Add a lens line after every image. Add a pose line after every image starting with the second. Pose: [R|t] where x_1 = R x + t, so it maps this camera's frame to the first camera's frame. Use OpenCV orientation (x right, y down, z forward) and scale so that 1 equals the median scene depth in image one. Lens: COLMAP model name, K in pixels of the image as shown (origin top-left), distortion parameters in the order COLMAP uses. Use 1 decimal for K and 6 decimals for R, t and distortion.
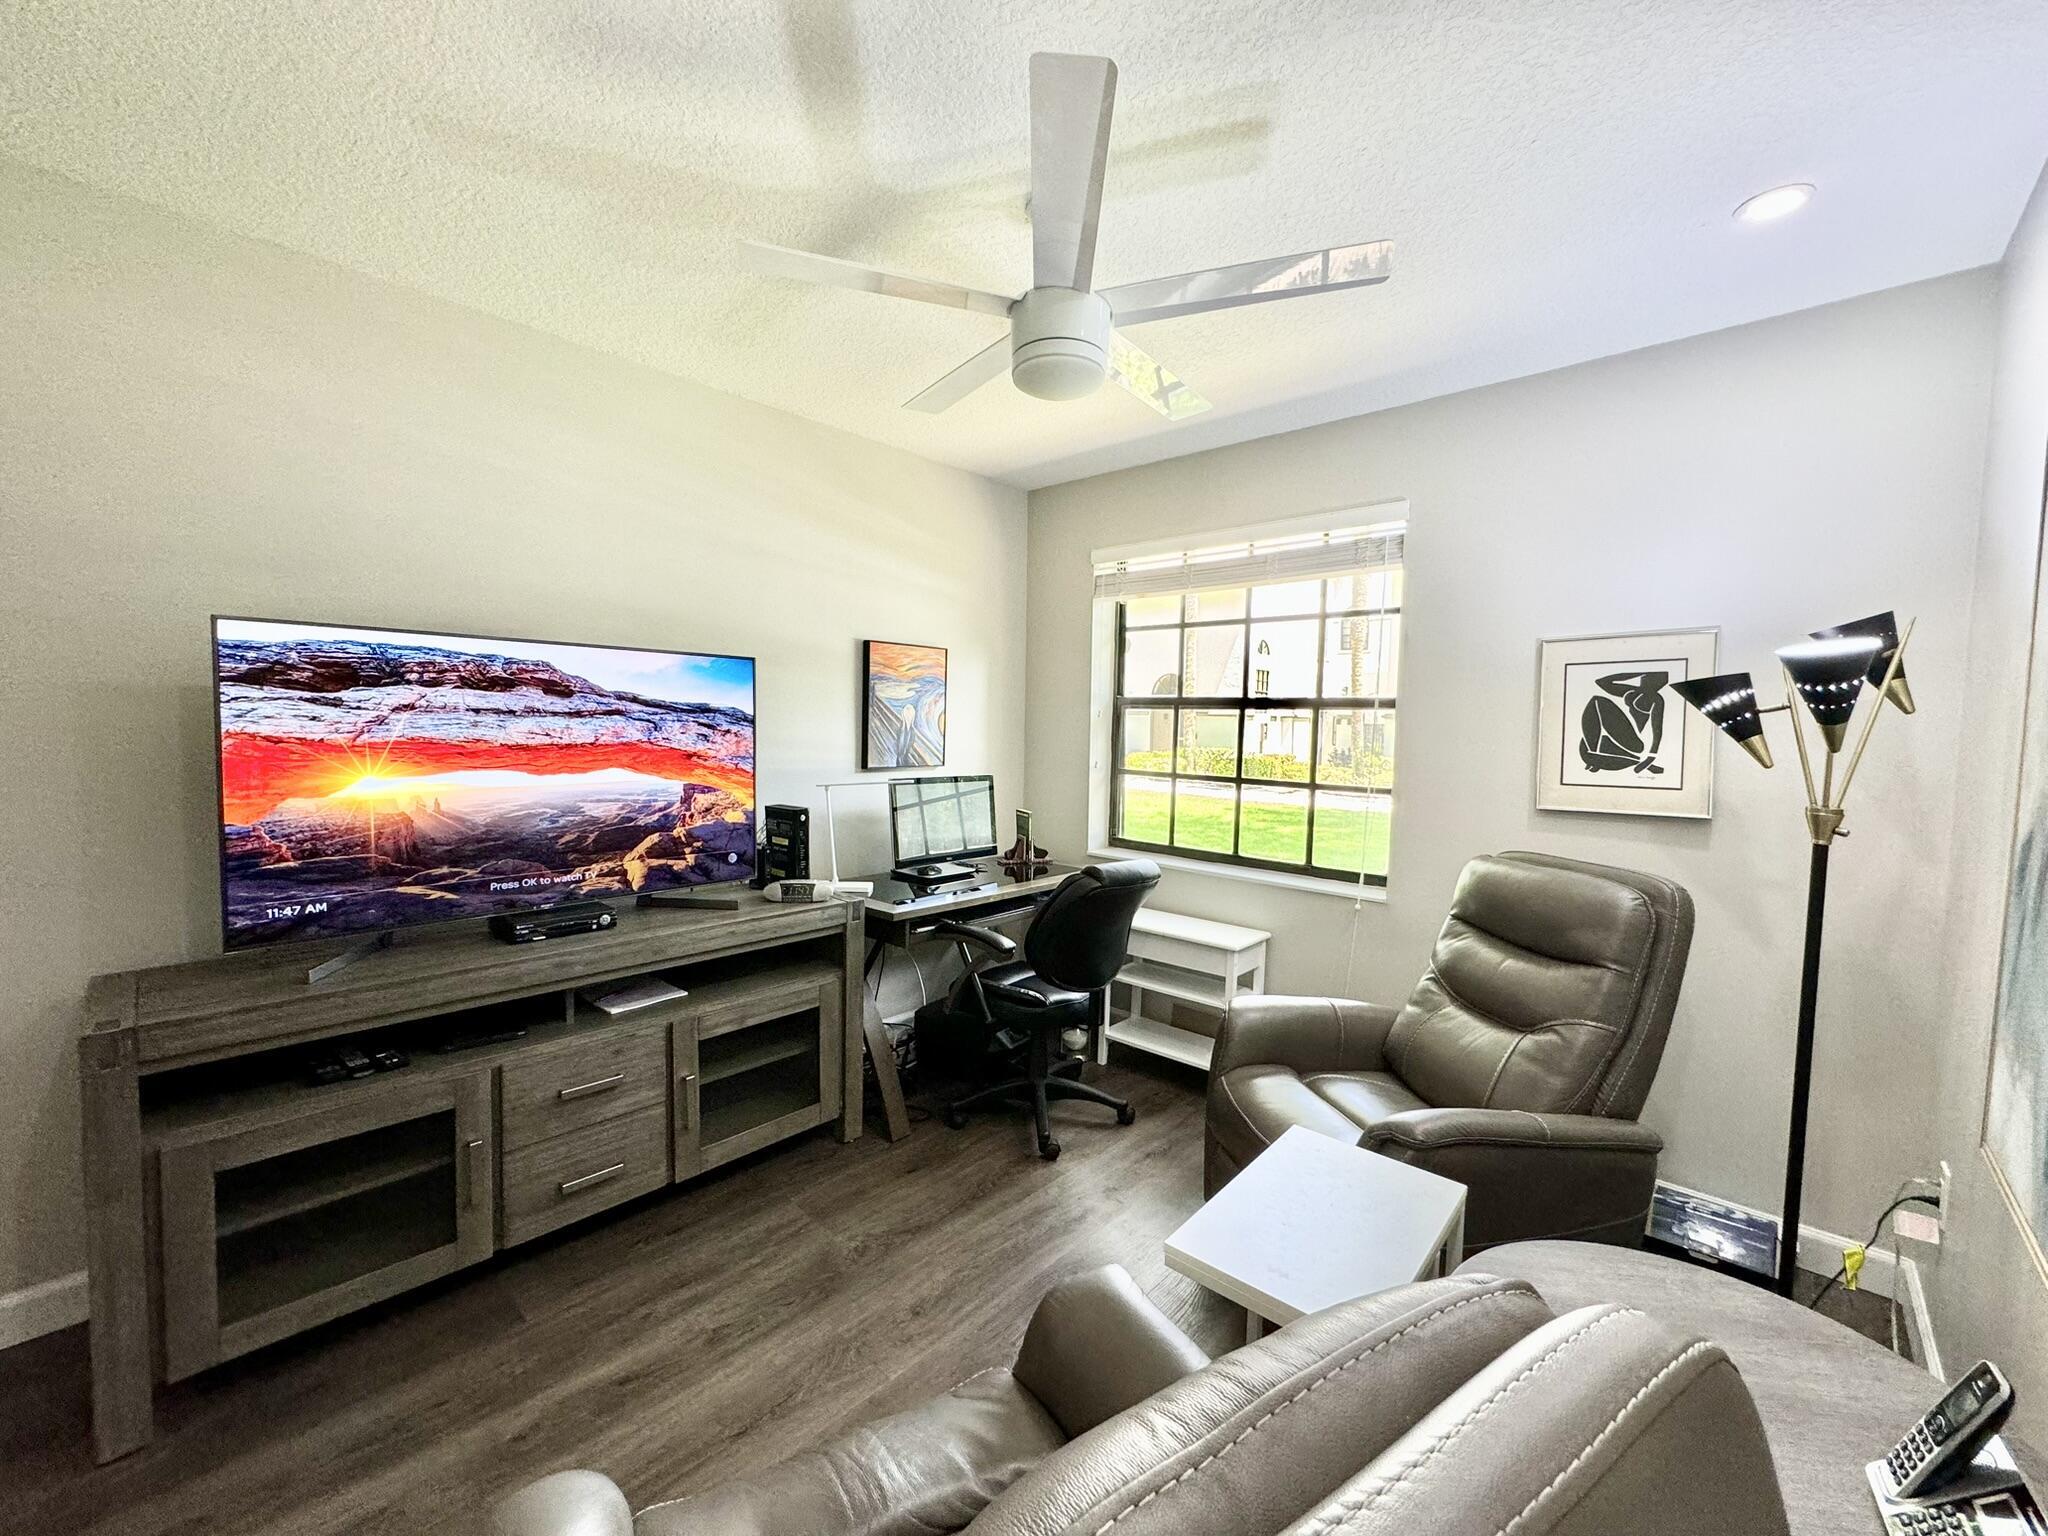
lens RADIAL K [[821.0, 0, 1004.9], [0, 821.0, 768.5], [0, 0, 1]] dist [0.002376, 0.000107]
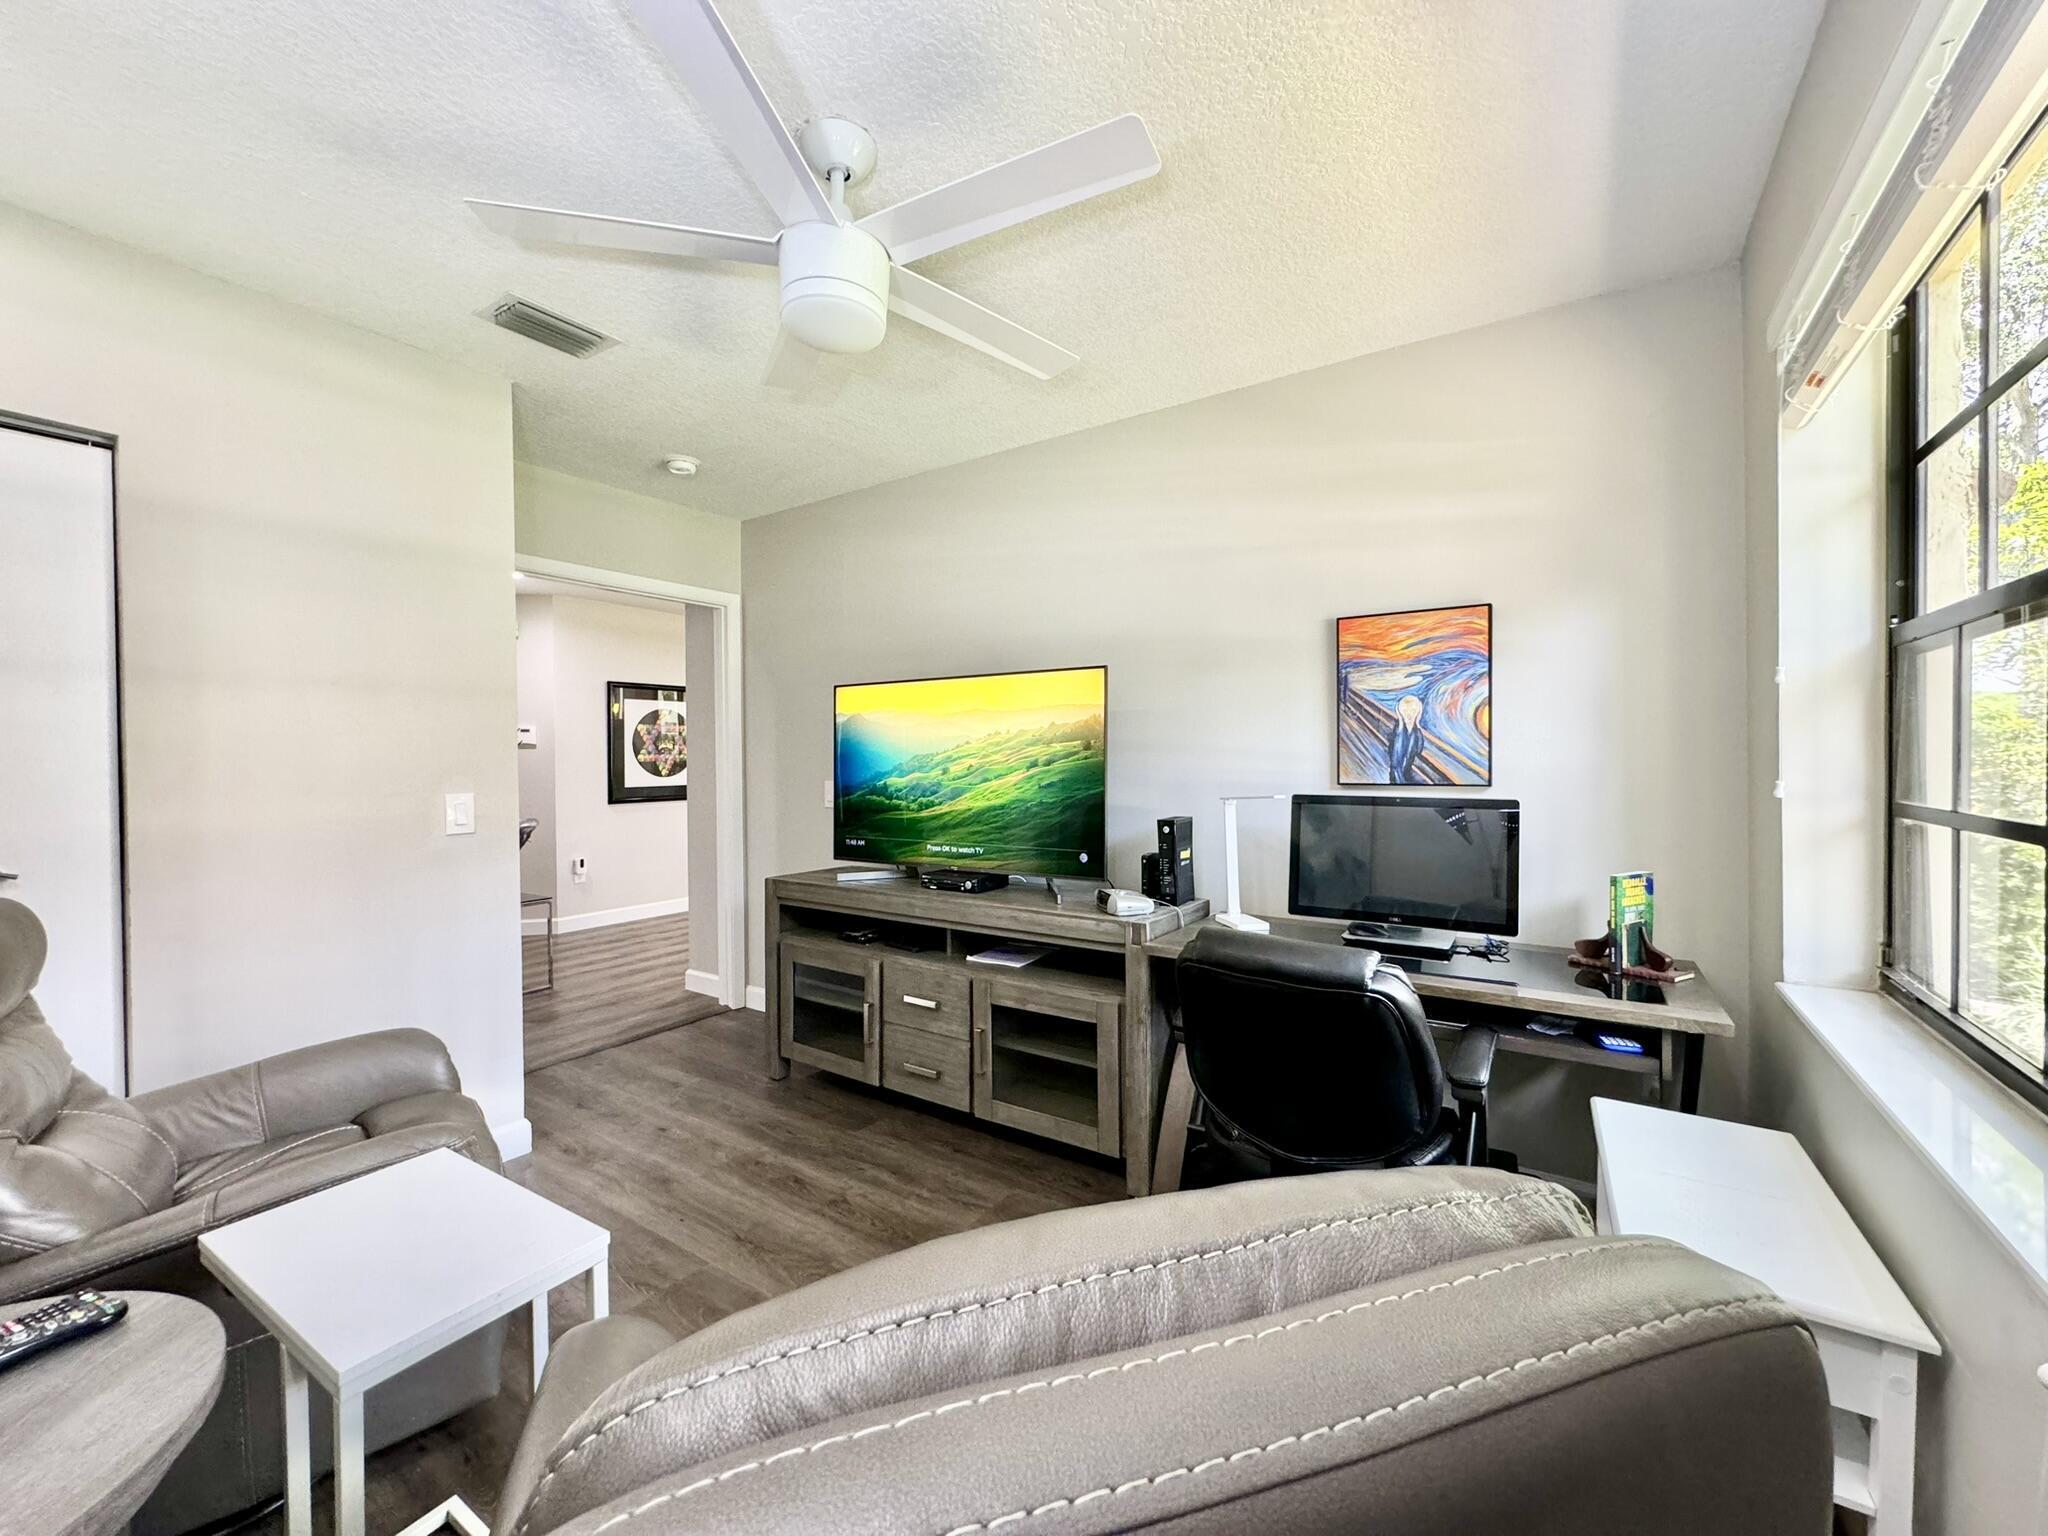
lens RADIAL K [[821.0, 0, 1018.1], [0, 821.0, 766.8], [0, 0, 1]] dist [0.002376, 0.000107]
pose [[0.167381, -0.009538, -0.985846, 0.784624], [-0.046152, 0.998781, -0.017499, 0.016348], [0.984811, 0.048428, 0.166737, 0.833632]]
